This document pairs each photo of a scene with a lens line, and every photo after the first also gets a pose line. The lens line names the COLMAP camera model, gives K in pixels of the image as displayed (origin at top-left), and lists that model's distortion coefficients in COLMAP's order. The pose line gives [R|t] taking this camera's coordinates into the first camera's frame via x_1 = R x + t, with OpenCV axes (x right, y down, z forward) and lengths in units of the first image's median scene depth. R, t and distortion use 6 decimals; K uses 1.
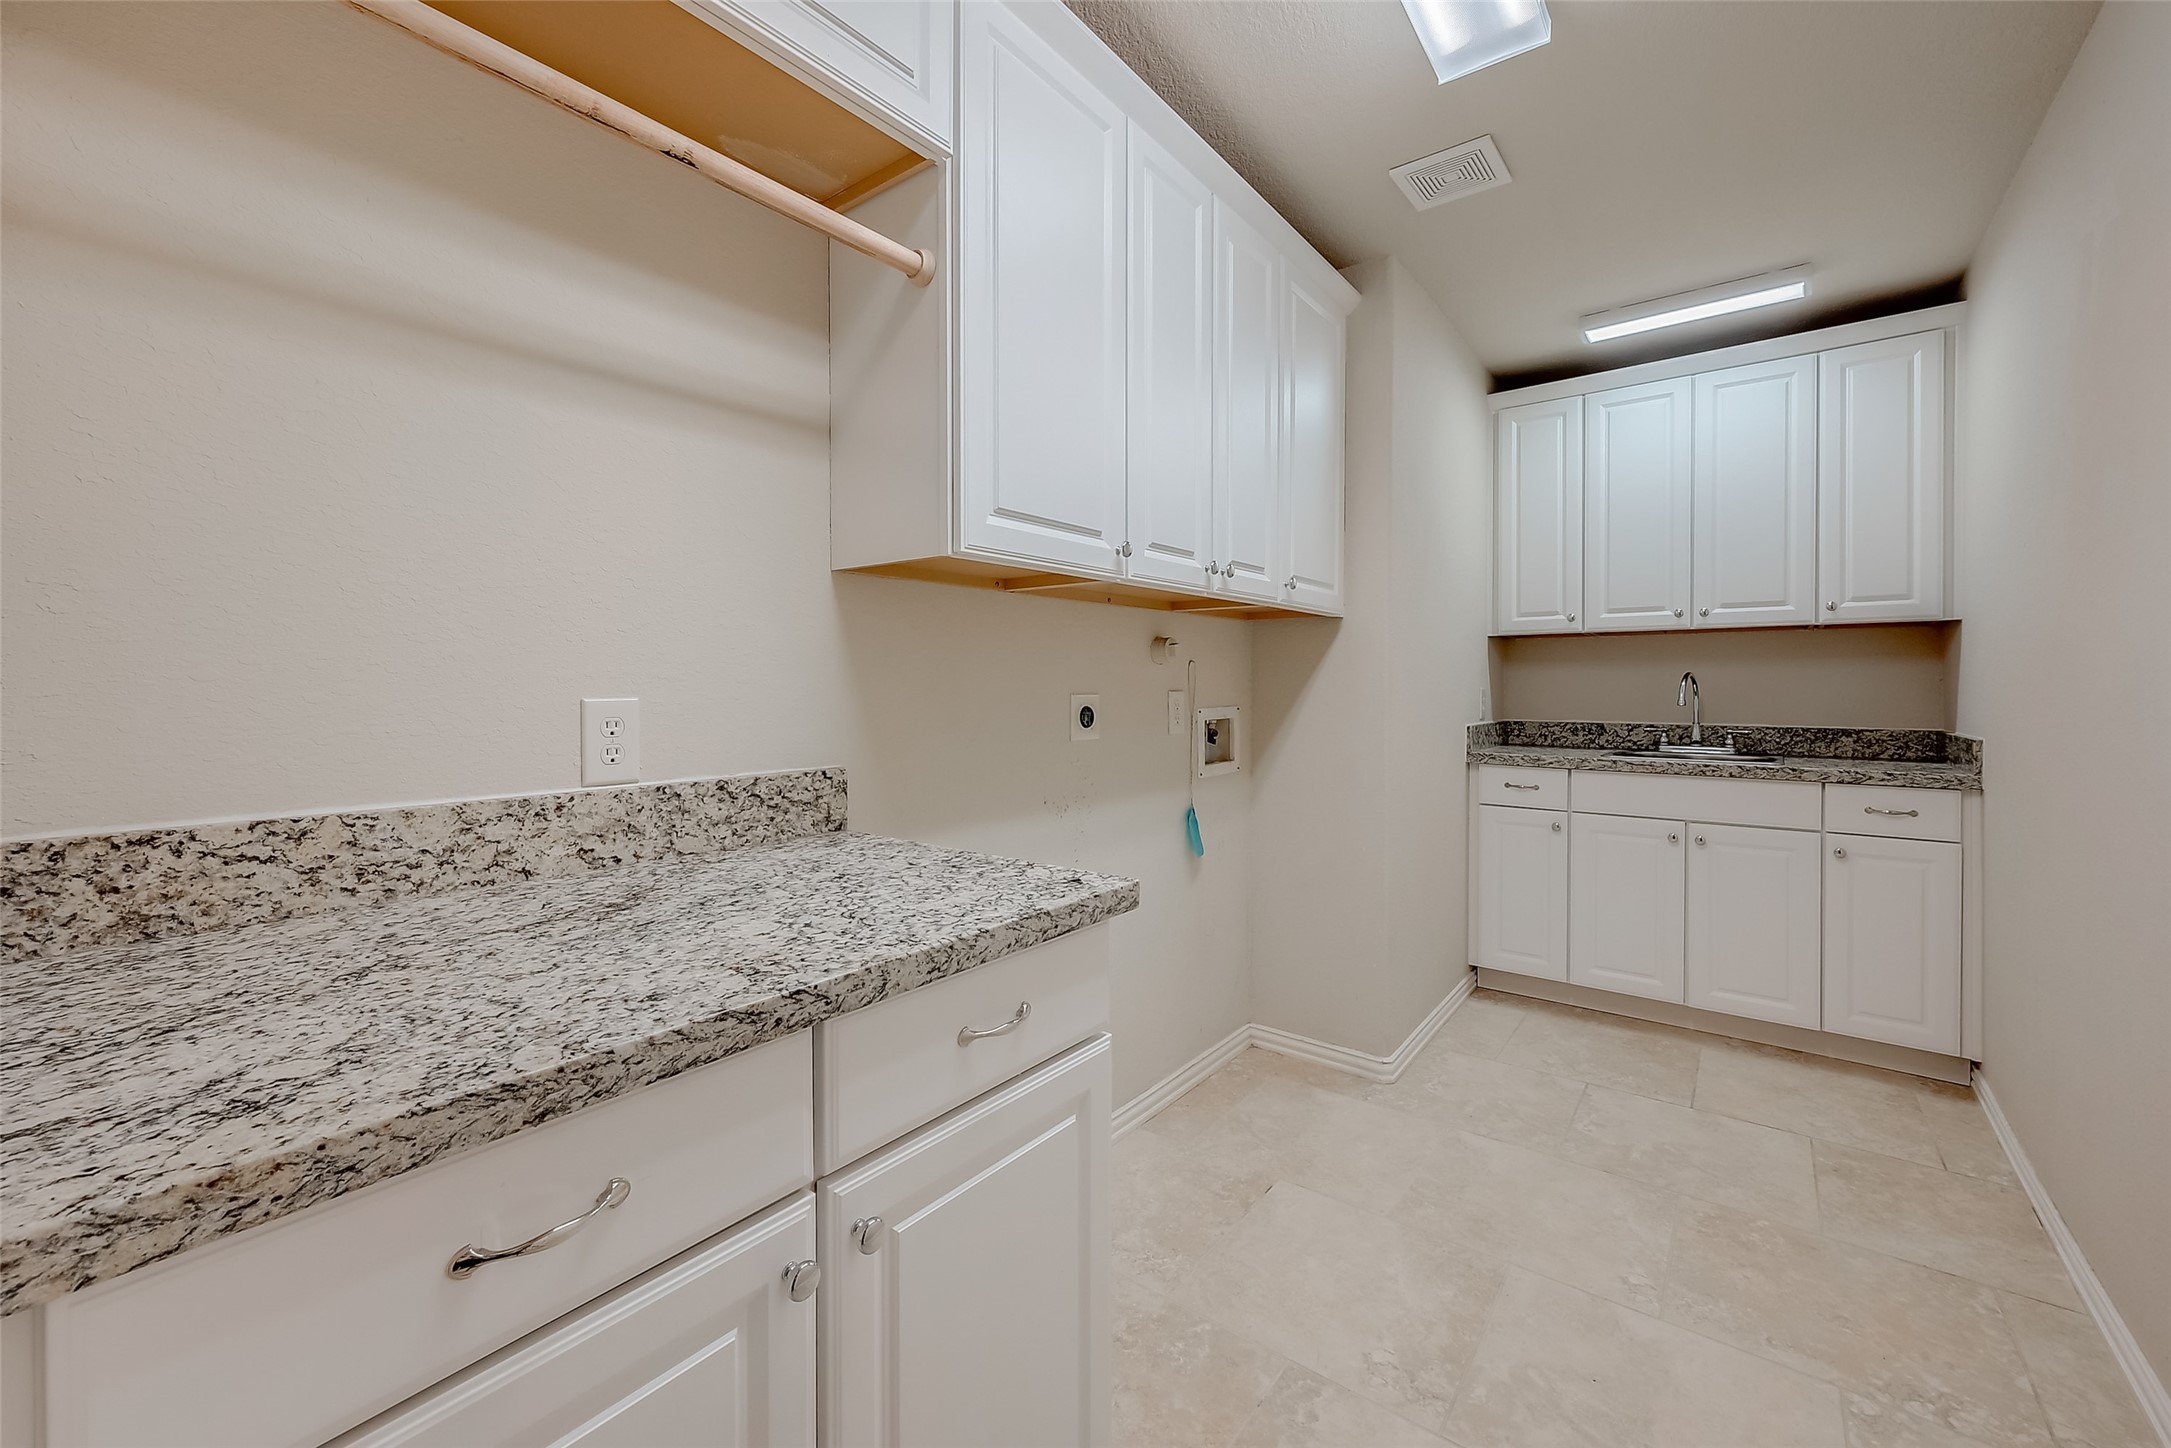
lens RADIAL K [[874.0, 0, 1087.4], [0, 874.0, 701.1], [0, 0, 1]] dist [-0.000903, 0.001843]
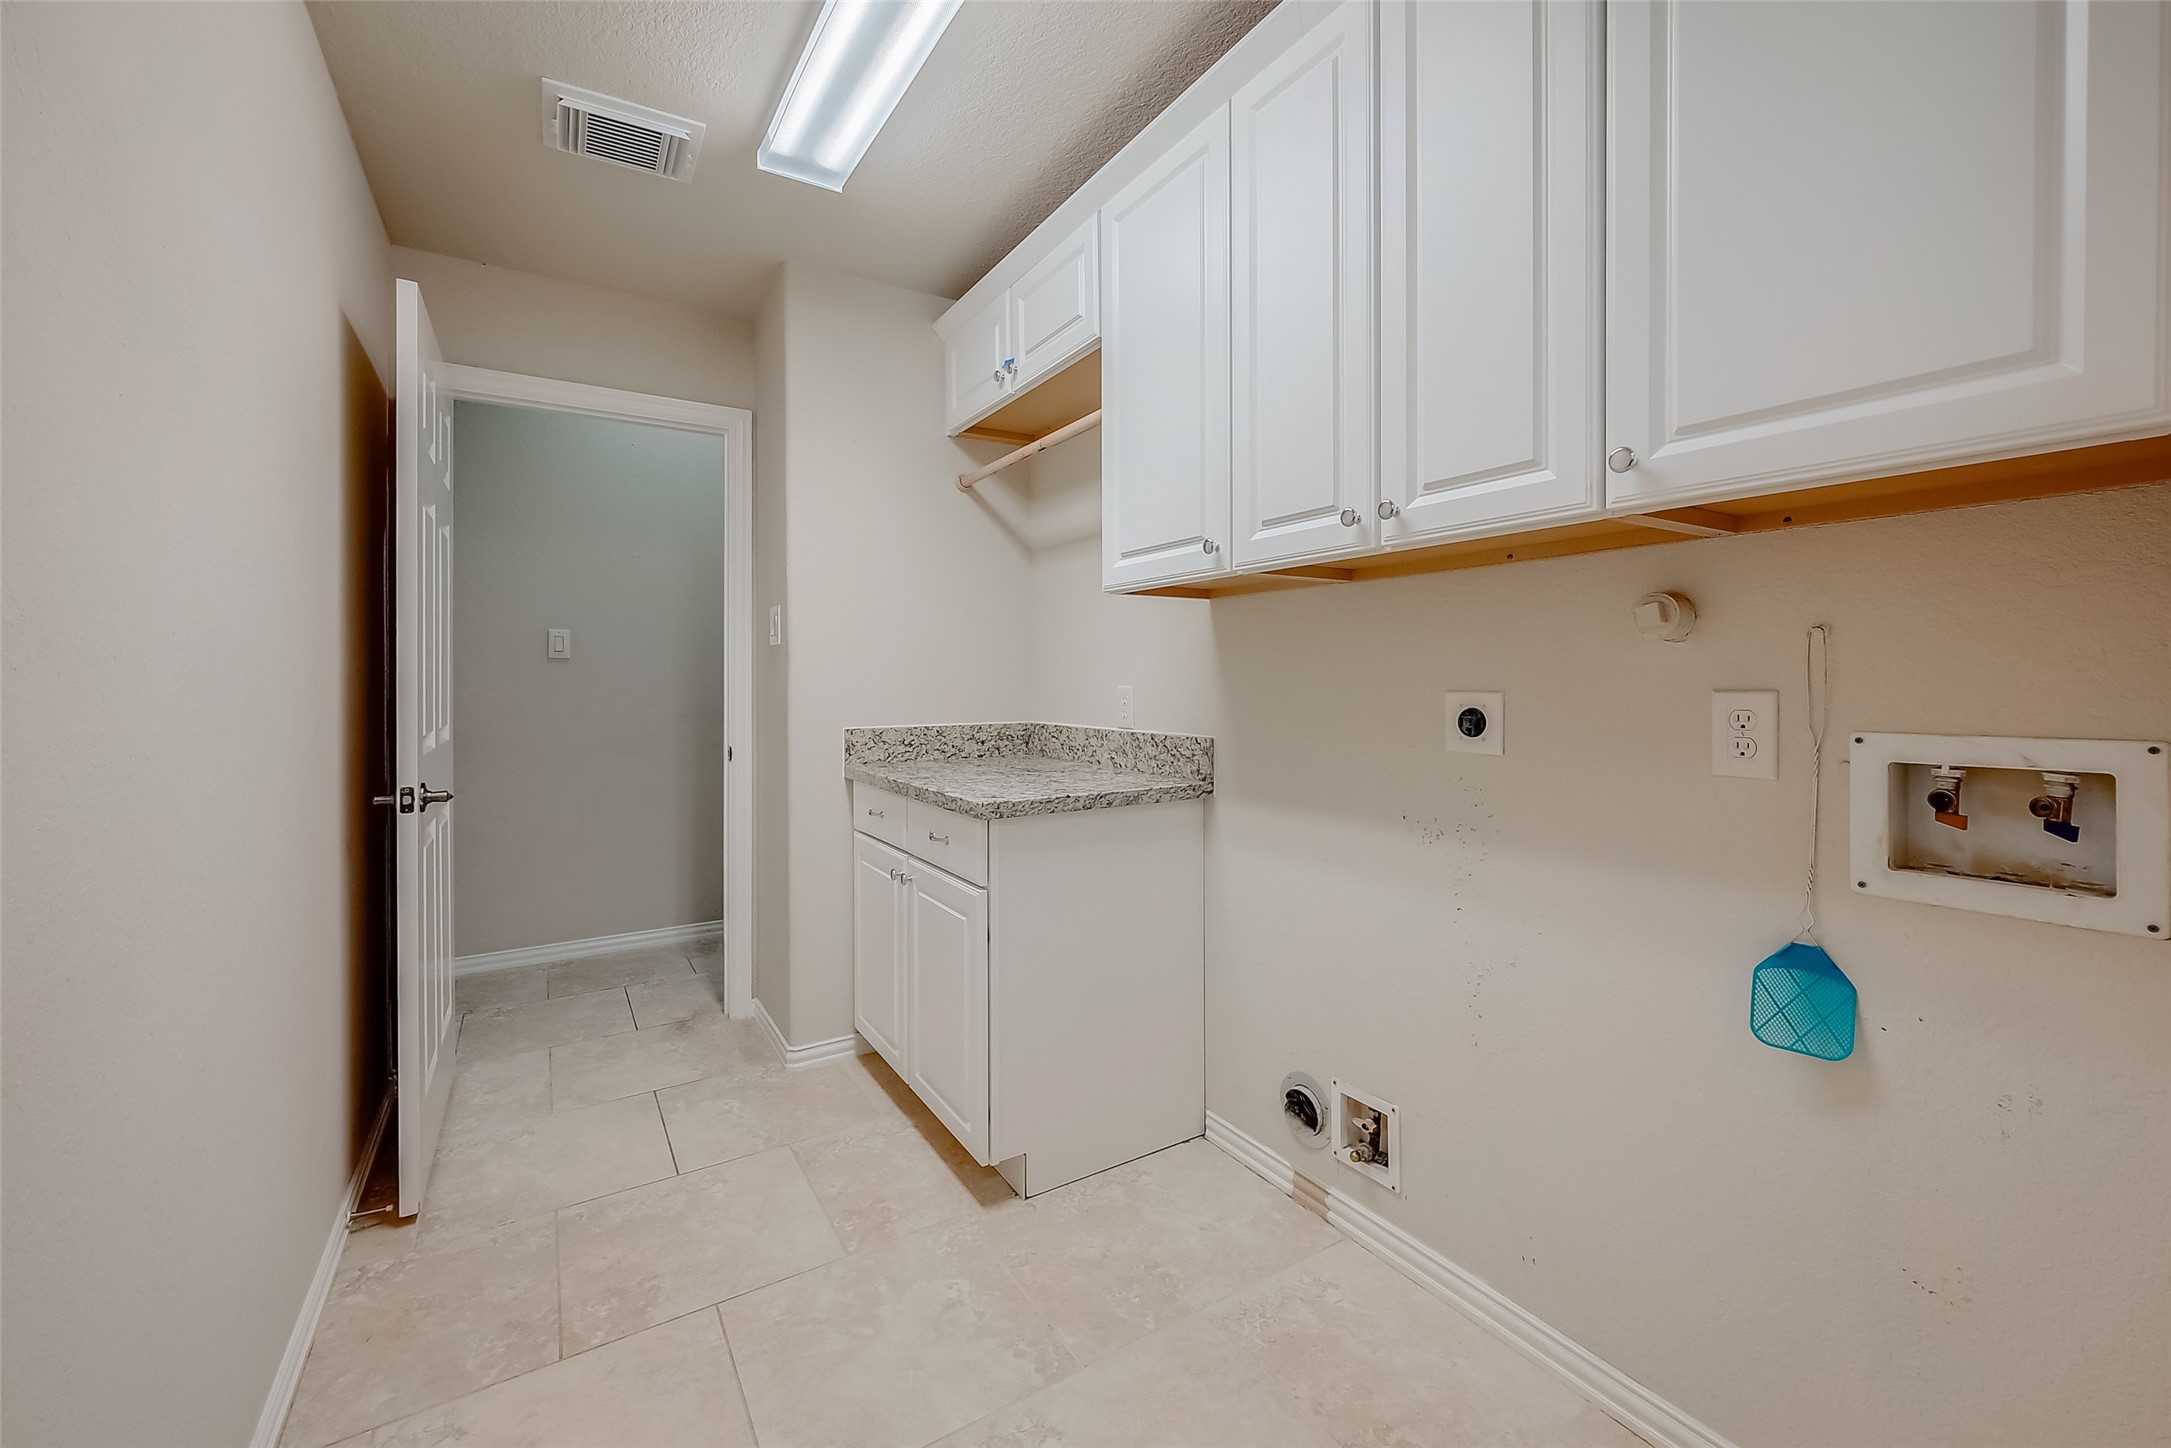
lens RADIAL K [[874.0, 0, 1084.1], [0, 874.0, 680.3], [0, 0, 1]] dist [-0.000903, 0.001843]
pose [[-0.351885, 0.007164, -0.936016, 1.254660], [-0.009550, 0.999891, 0.011243, -0.035748], [0.935995, 0.012895, -0.351778, 1.461810]]
